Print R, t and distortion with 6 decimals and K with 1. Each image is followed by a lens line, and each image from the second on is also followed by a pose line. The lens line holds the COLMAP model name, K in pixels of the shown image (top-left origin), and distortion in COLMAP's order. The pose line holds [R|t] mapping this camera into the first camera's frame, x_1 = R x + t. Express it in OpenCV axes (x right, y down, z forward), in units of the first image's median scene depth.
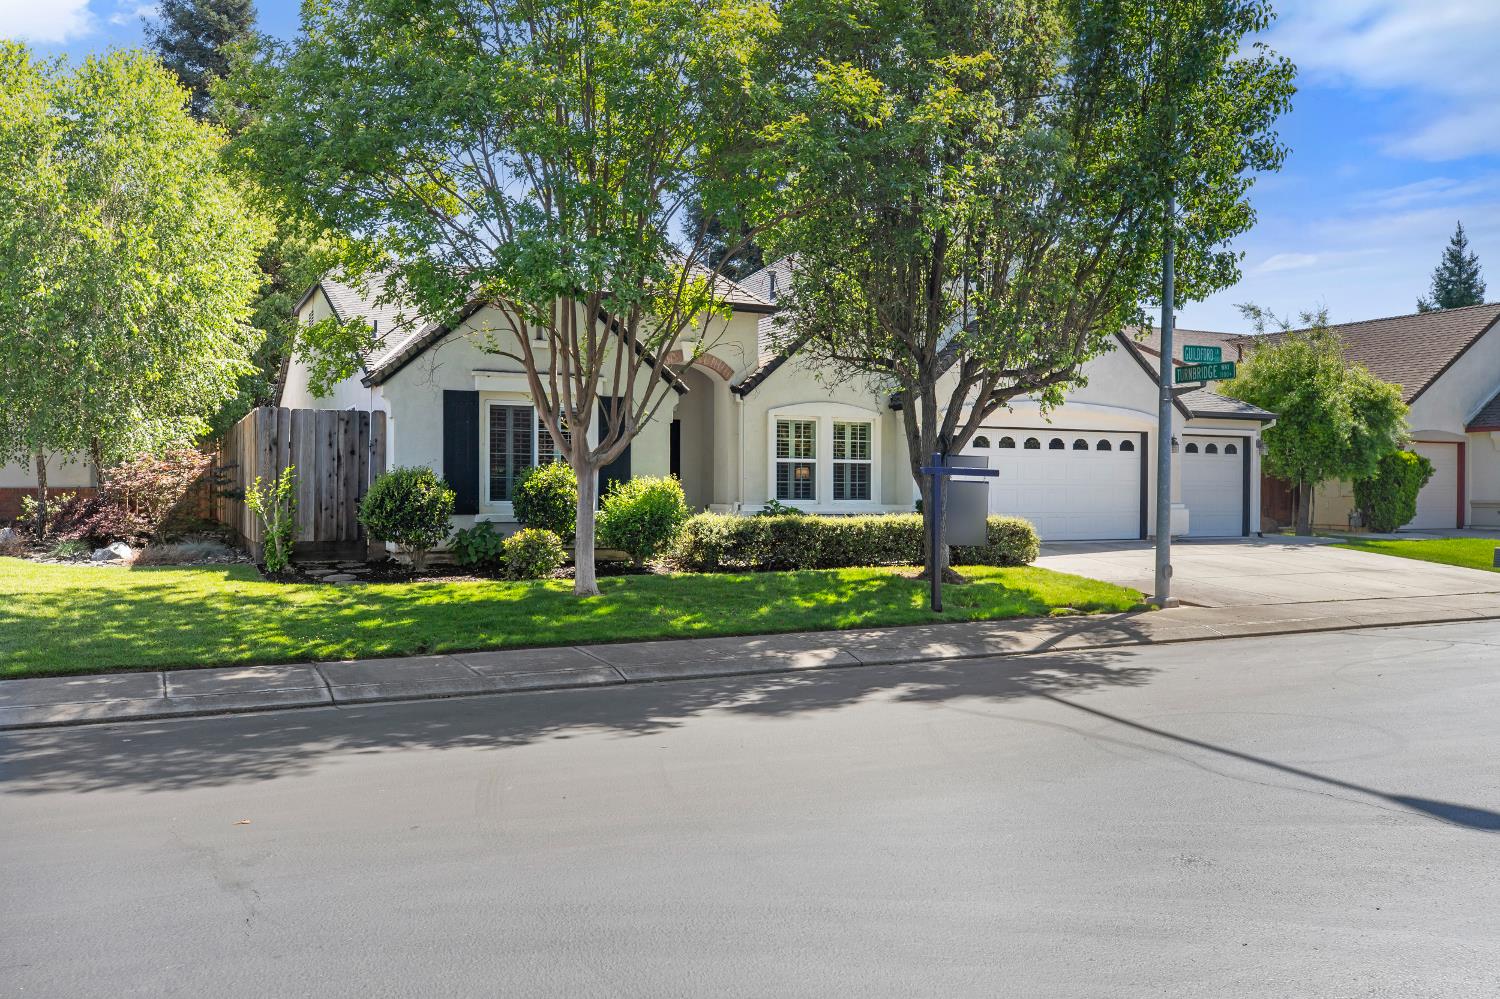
lens RADIAL K [[1196.4, 0, 750.0], [0, 1196.4, 499.5], [0, 0, 1]] dist [0.003787, 0.000474]
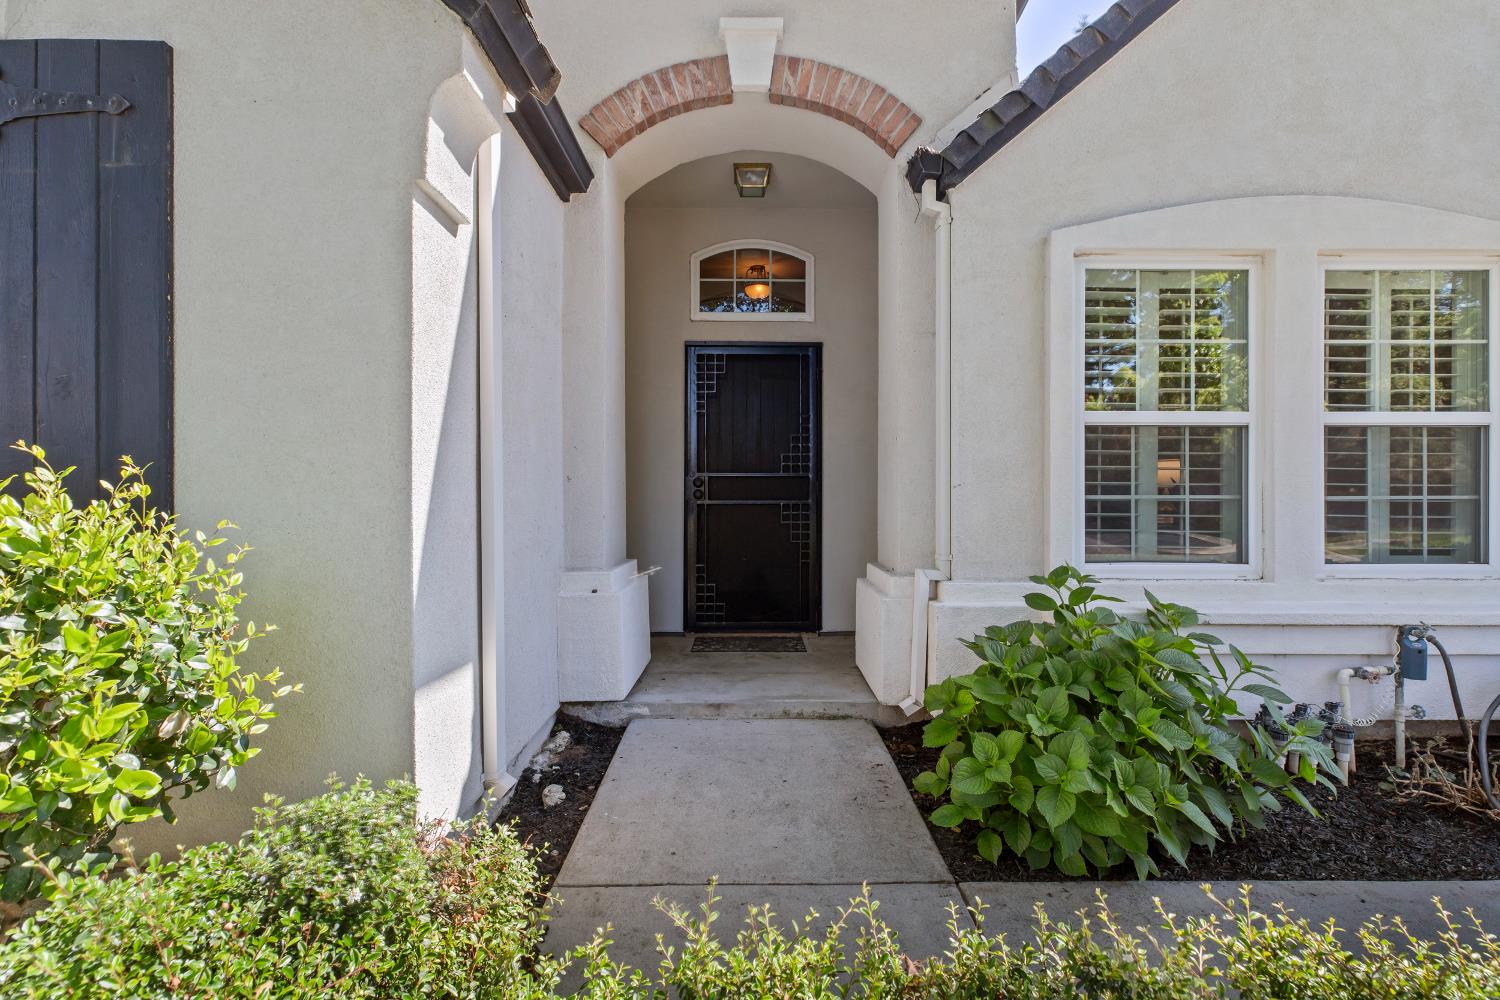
lens RADIAL K [[686.7, 0, 750.0], [0, 686.7, 500.0], [0, 0, 1]] dist [0.000200, 0.000086]
pose [[0.902008, -0.002449, -0.431713, 0.020684], [0.001607, 0.999996, -0.002314, -0.013784], [0.431717, 0.001393, 0.902008, 0.814158]]
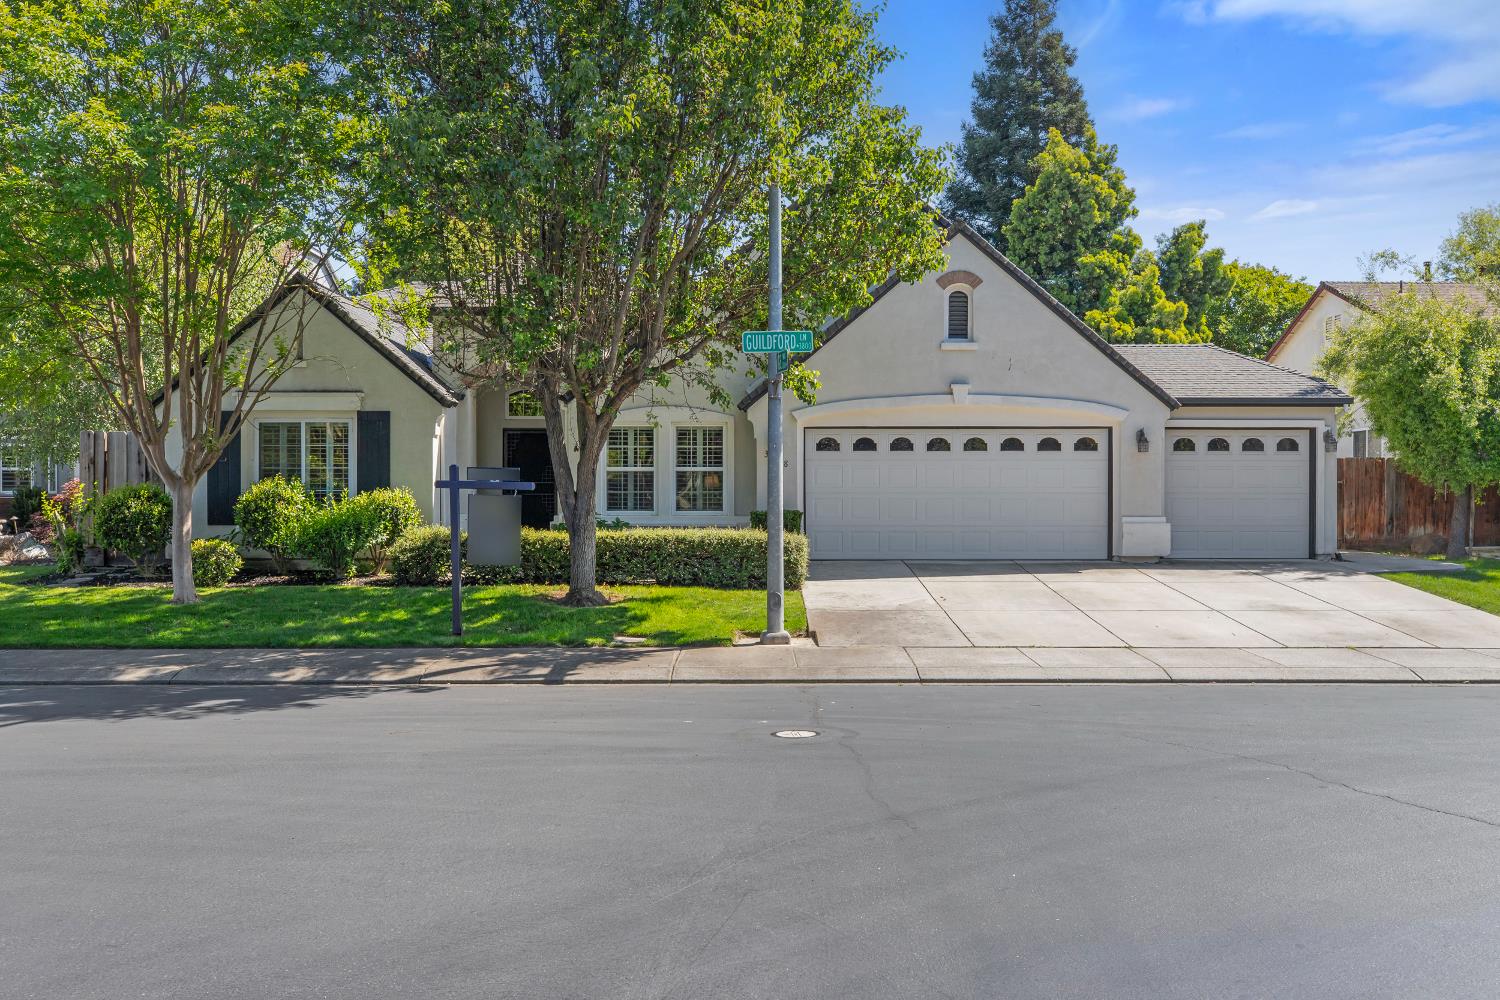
lens RADIAL K [[1248.4, 0, 750.0], [0, 1248.4, 500.0], [0, 0, 1]] dist [-0.000888, 0.001362]
pose [[0.901420, -0.003921, -0.432928, 0.536703], [0.000270, 0.999964, -0.008494, -0.000445], [0.432945, 0.007540, 0.901389, 0.166444]]
